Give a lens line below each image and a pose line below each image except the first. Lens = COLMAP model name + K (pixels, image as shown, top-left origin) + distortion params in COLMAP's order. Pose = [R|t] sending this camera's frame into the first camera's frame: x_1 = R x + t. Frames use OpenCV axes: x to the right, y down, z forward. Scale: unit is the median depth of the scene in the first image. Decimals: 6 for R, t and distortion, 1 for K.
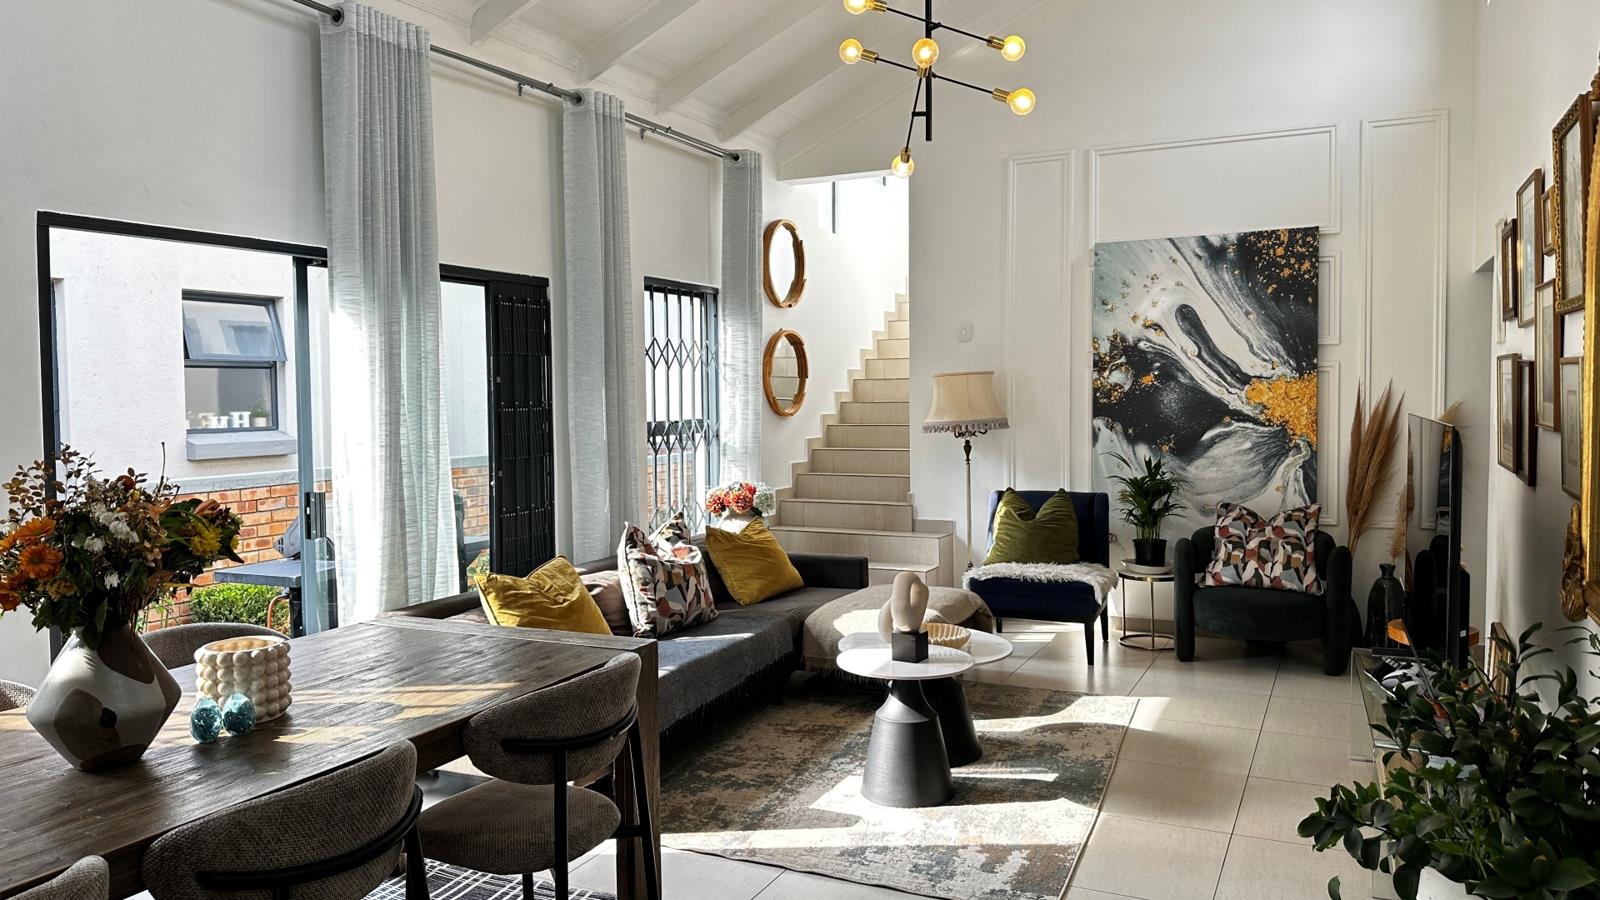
lens RADIAL K [[1101.5, 0, 800.0], [0, 1101.5, 450.0], [0, 0, 1]] dist [0.021559, -0.003314]
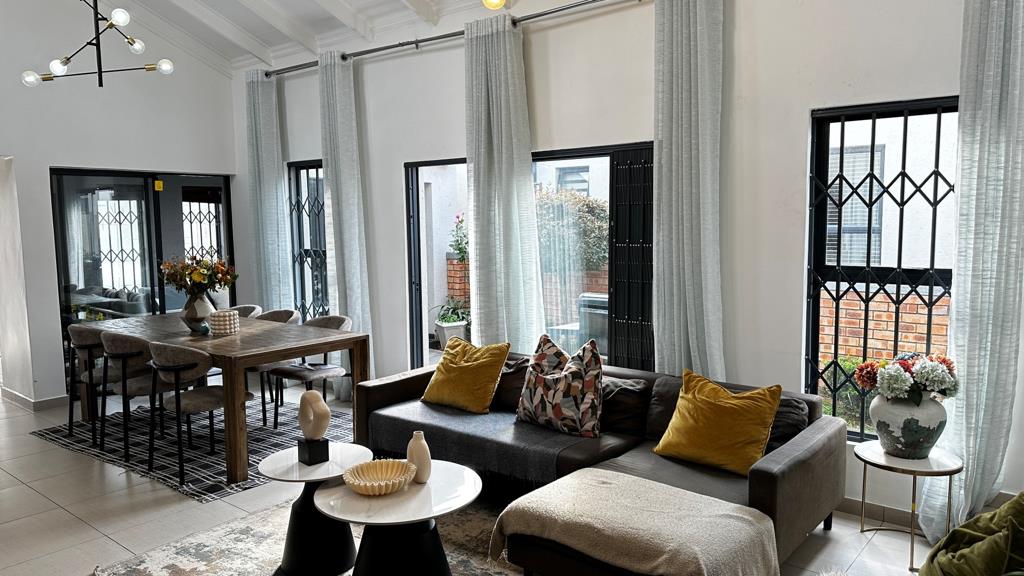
lens RADIAL K [[705.0, 0, 512.0], [0, 705.0, 288.0], [0, 0, 1]] dist [0.021559, -0.003314]
pose [[-0.232032, 0.111003, -0.966354, 0.633683], [-0.036778, 0.991756, 0.122752, -0.088062], [0.972013, 0.064023, -0.226037, 1.094379]]
